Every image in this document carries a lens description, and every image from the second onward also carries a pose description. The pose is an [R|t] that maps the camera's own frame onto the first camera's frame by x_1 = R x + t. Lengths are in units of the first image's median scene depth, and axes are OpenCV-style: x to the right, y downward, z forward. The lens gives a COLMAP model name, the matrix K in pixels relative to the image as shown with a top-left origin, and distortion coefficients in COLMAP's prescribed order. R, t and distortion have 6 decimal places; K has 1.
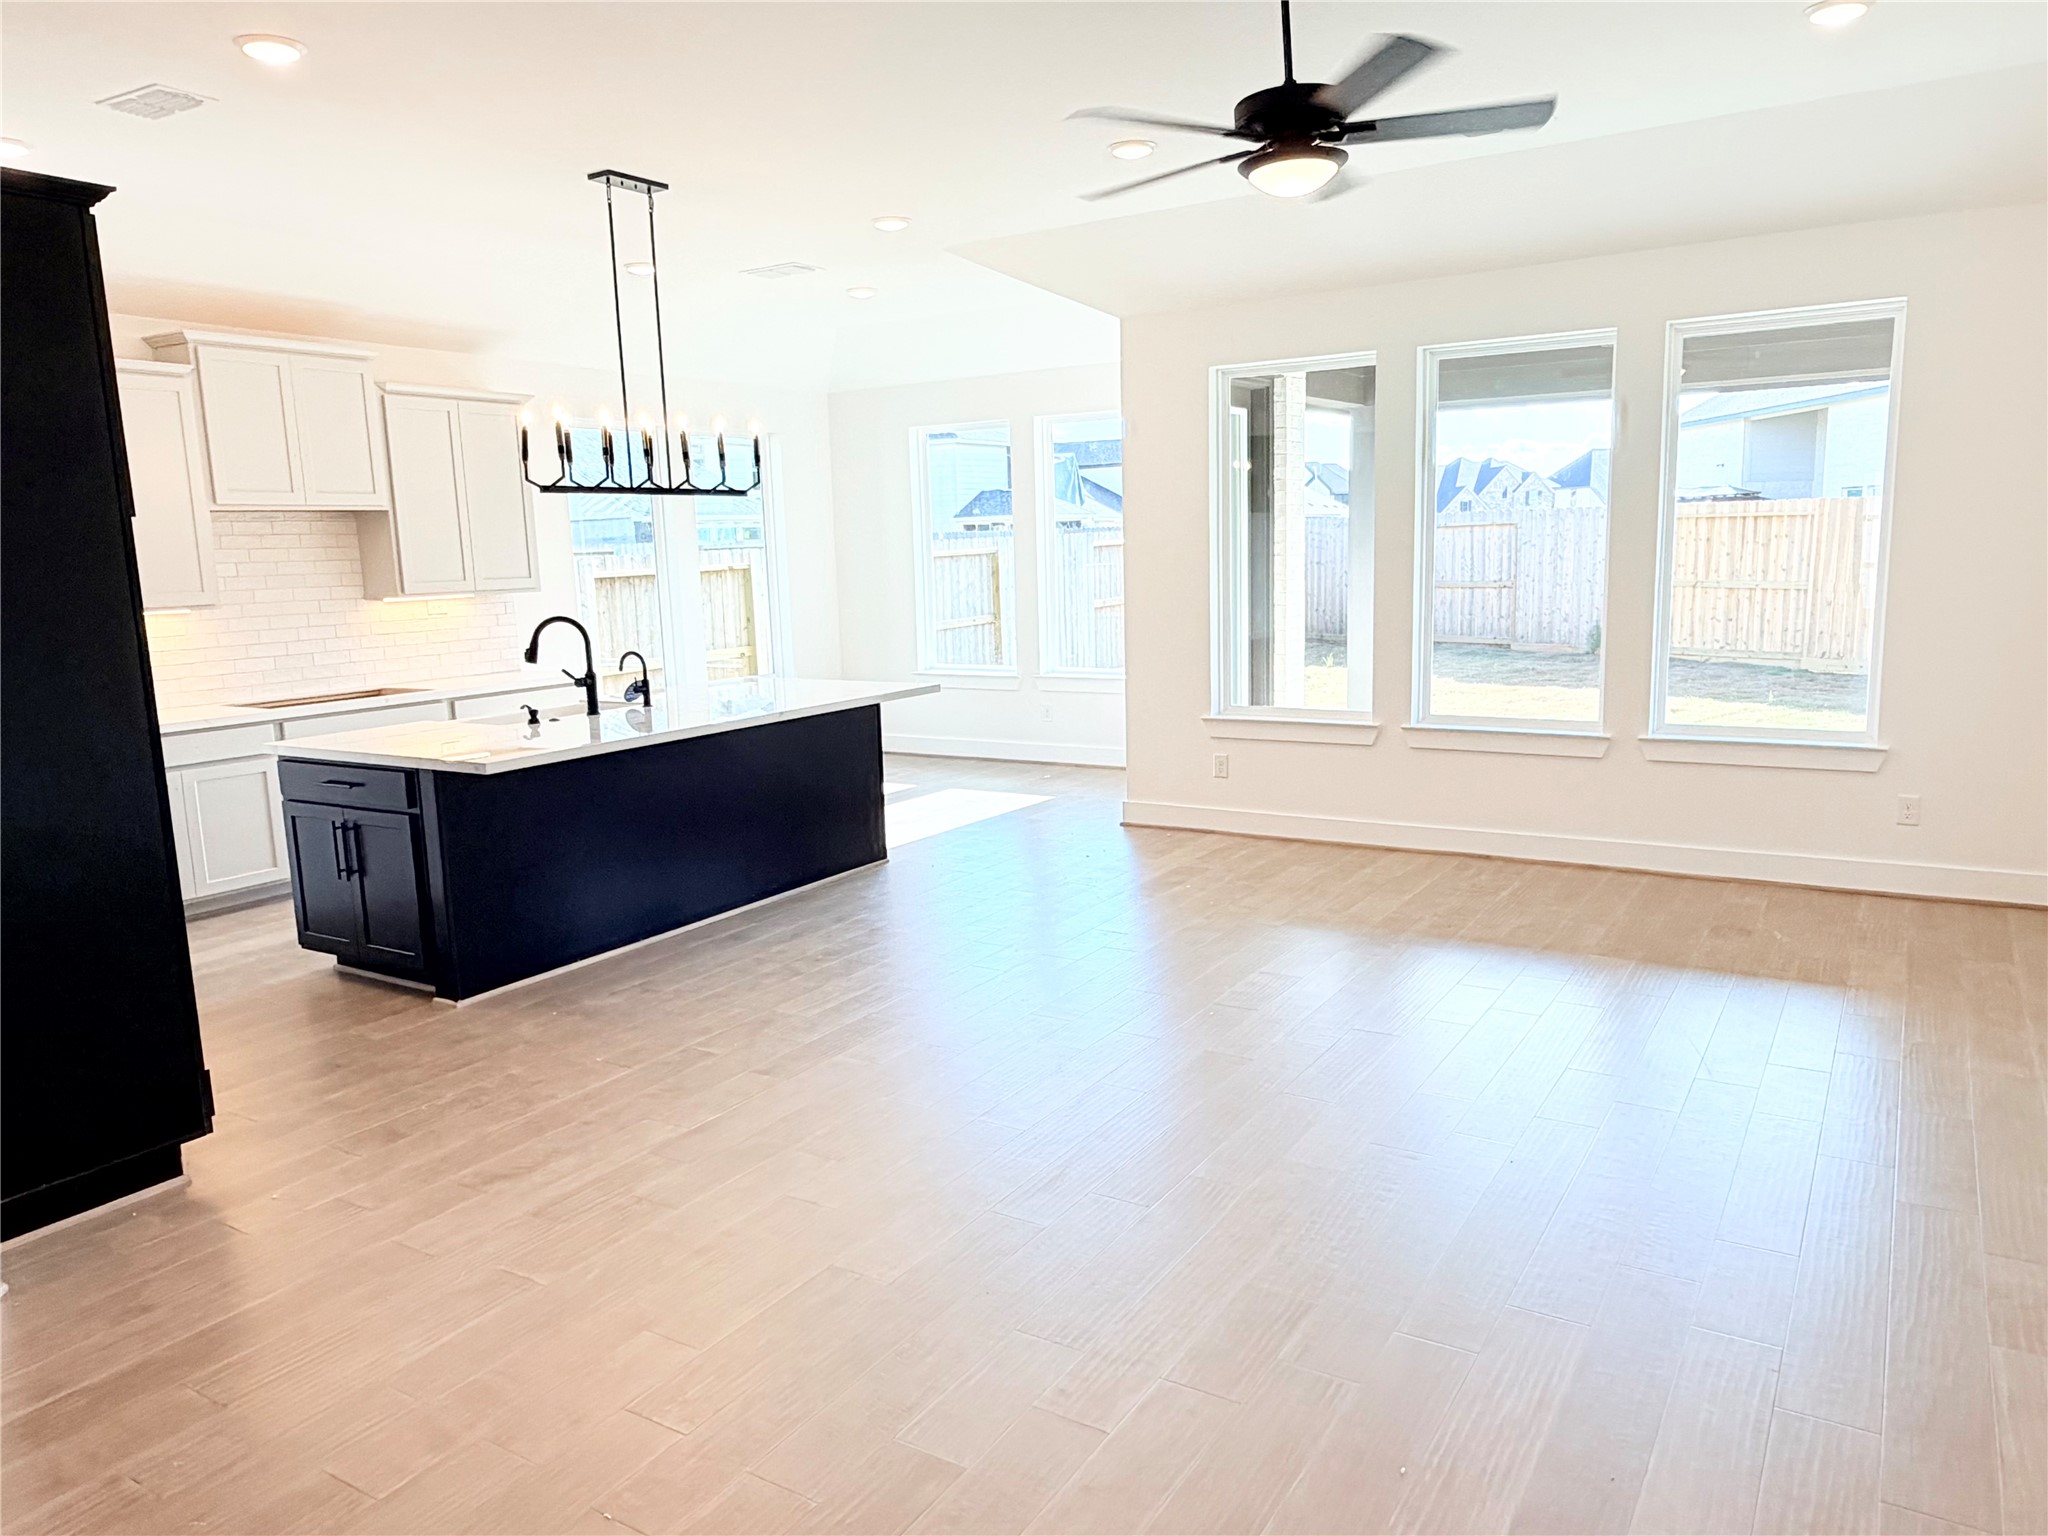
lens RADIAL K [[1412.1, 0, 1033.4], [0, 1412.1, 776.3], [0, 0, 1]] dist [-0.002193, 0.000166]
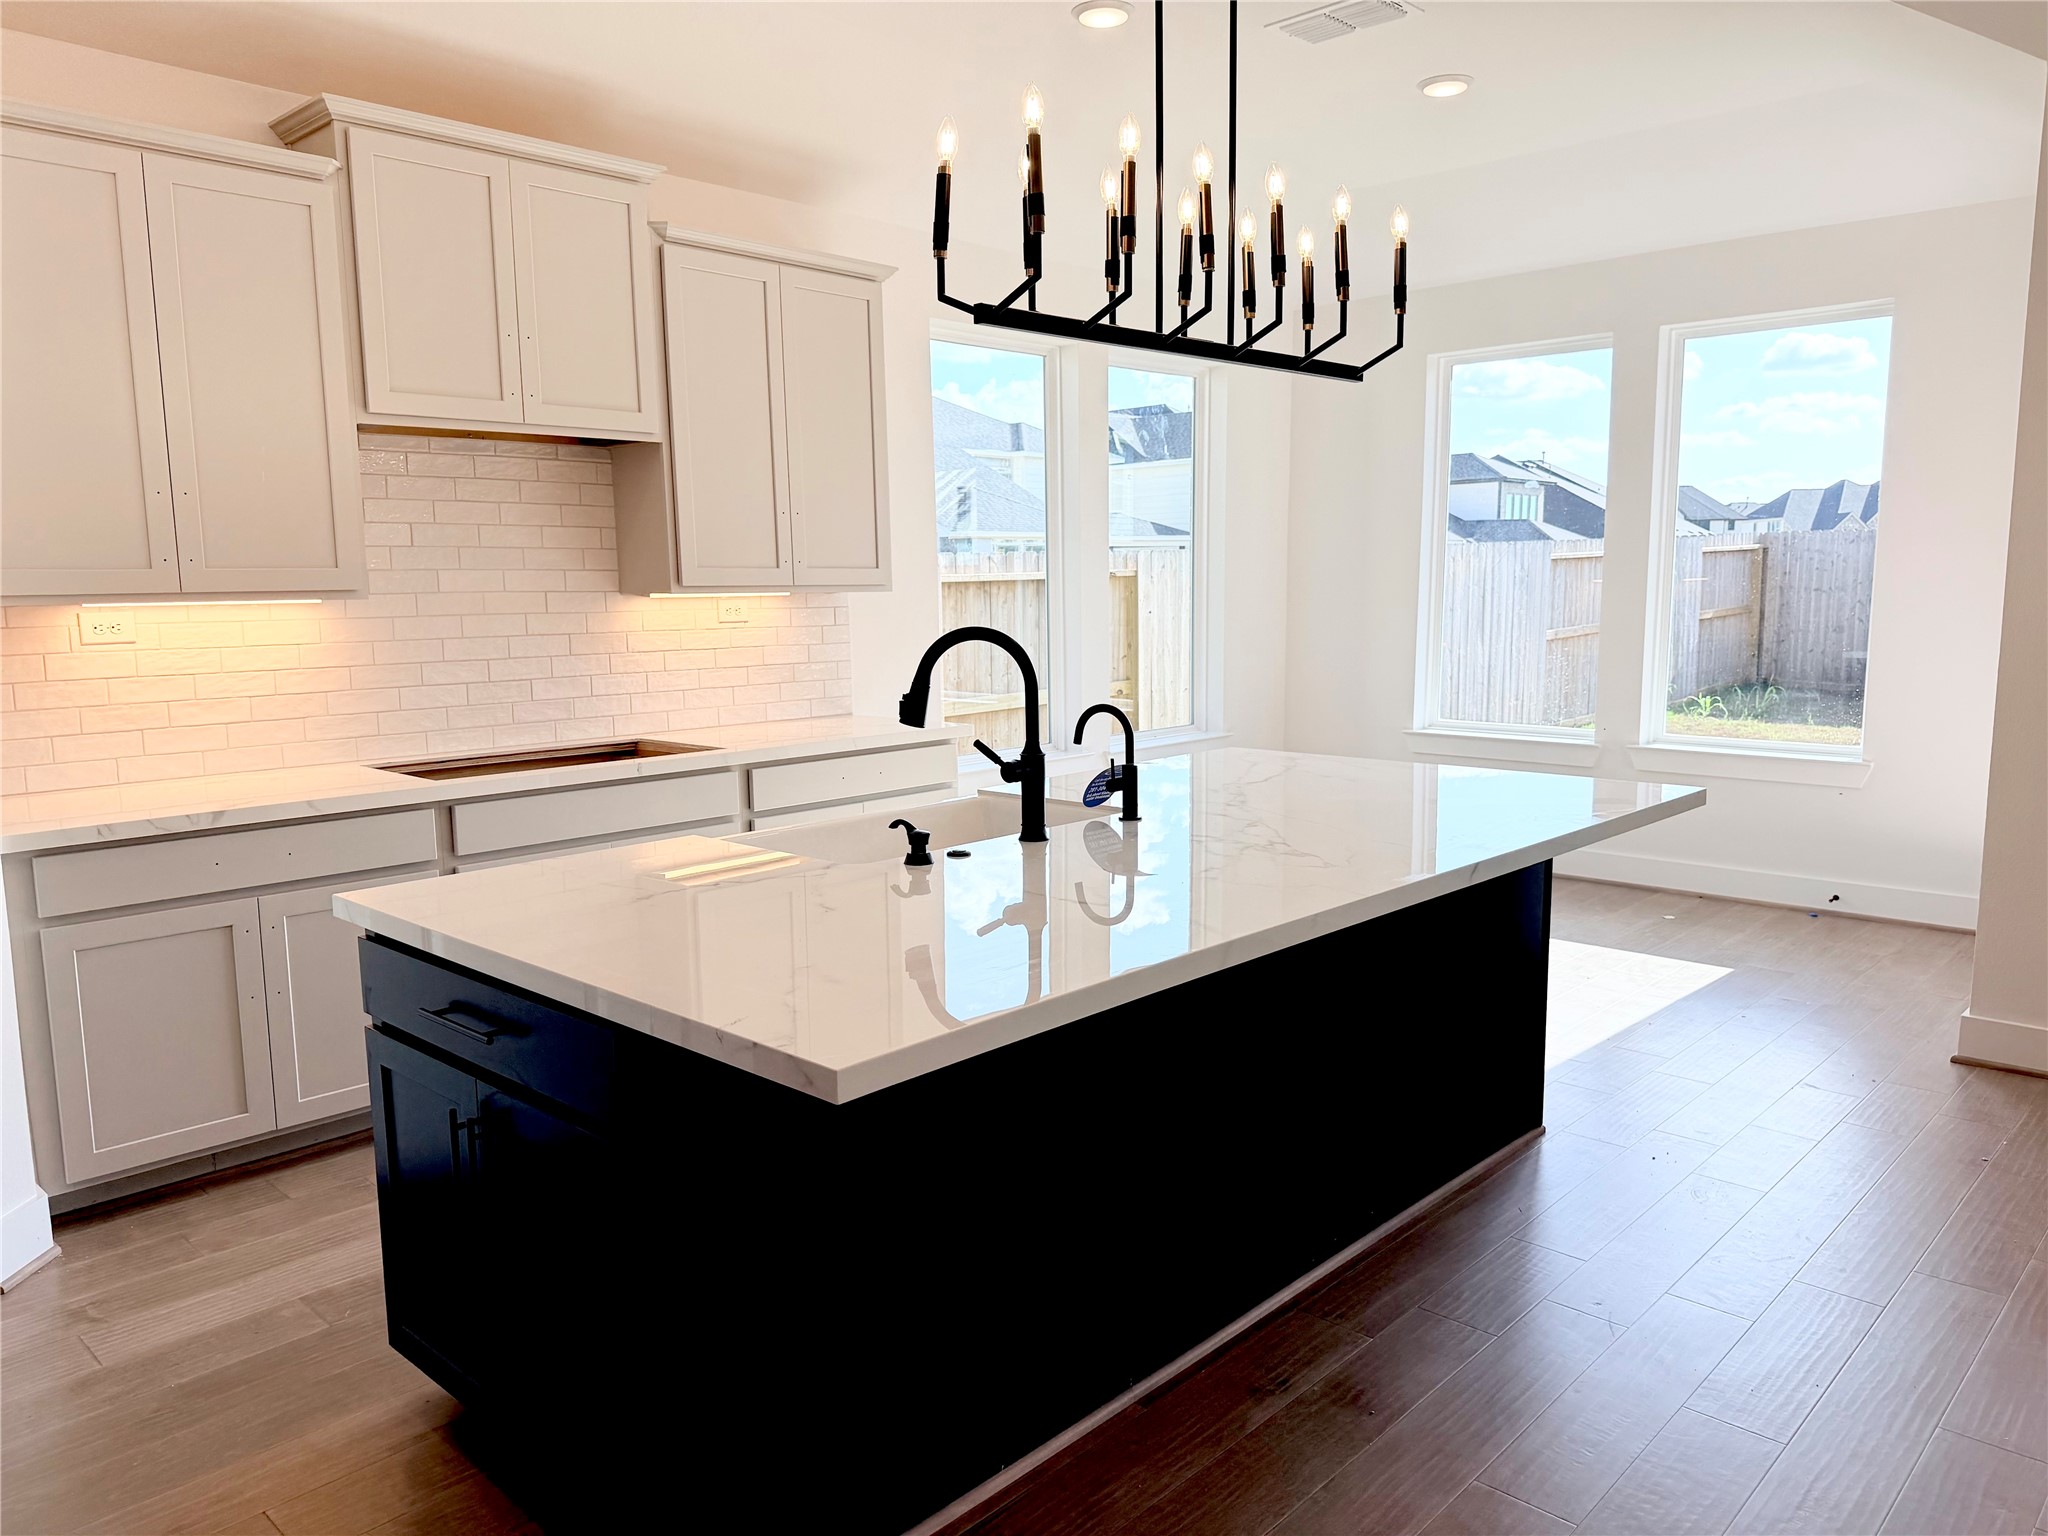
lens RADIAL K [[1442.8, 0, 1025.5], [0, 1442.8, 778.0], [0, 0, 1]] dist [0.091488, -0.130572]
pose [[0.979188, 0.045654, -0.197755, -0.202664], [-0.049937, 0.998612, -0.016724, -0.051267], [0.196717, 0.026251, 0.980109, 0.489152]]
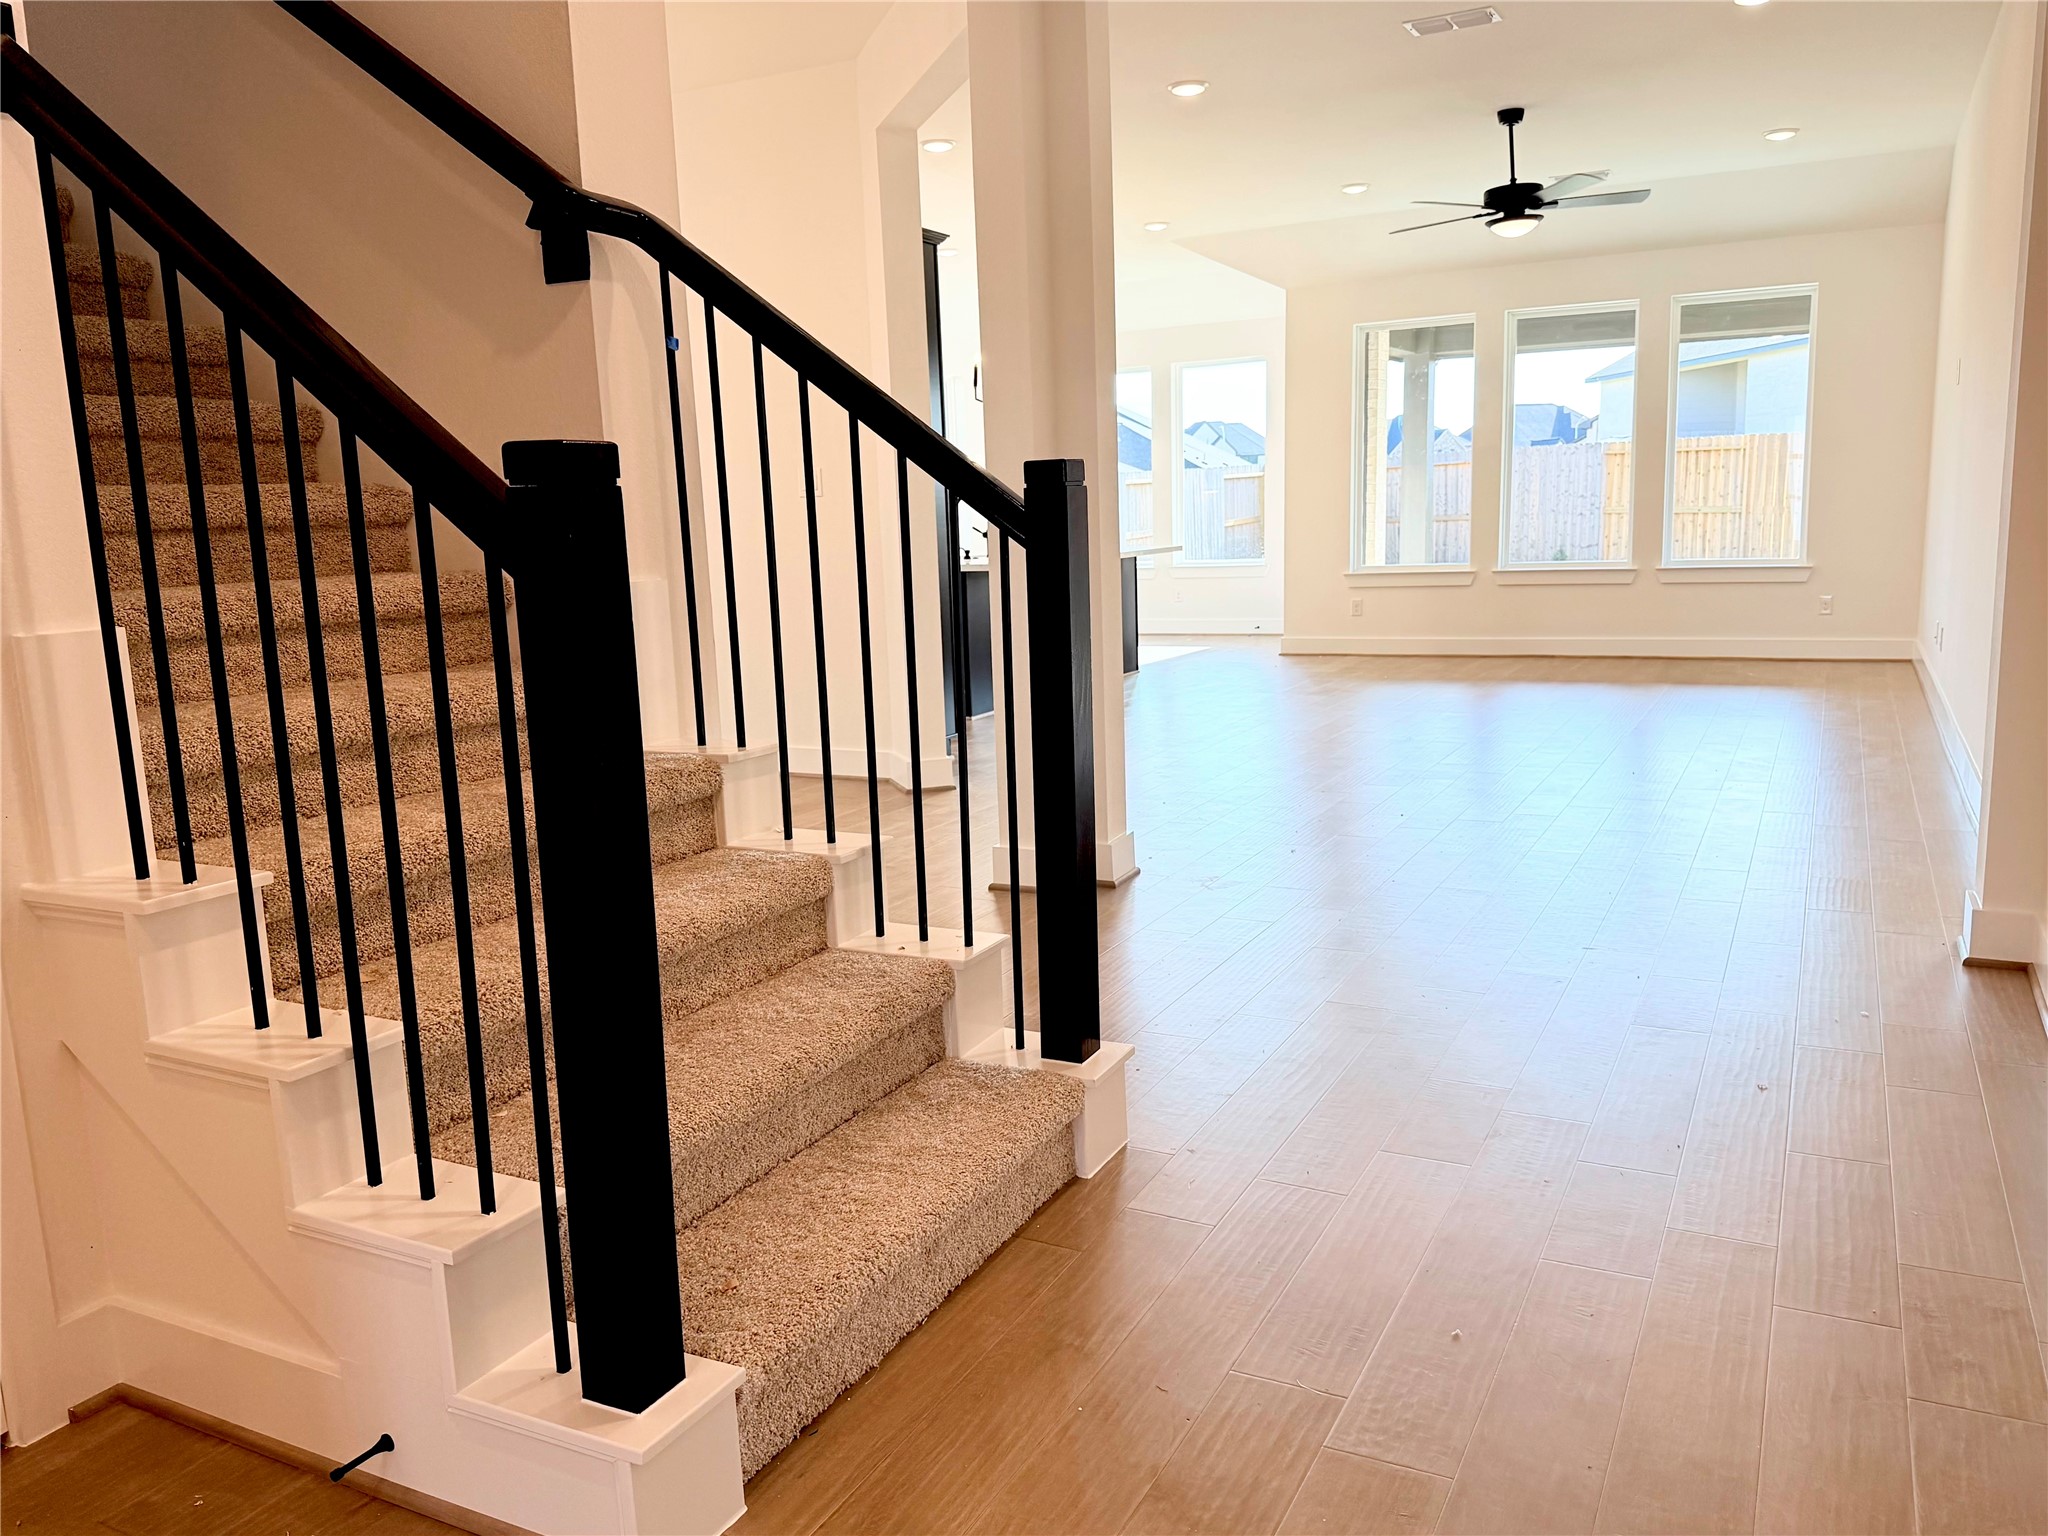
lens RADIAL K [[1535.0, 0, 1024.0], [0, 1535.0, 768.0], [0, 0, 1]] dist [-0.000445, -0.001008]
pose [[0.997217, -0.021385, 0.071427, -0.364556], [0.021228, 0.999770, 0.002948, 0.165207], [-0.071474, -0.001423, 0.997441, -0.589766]]
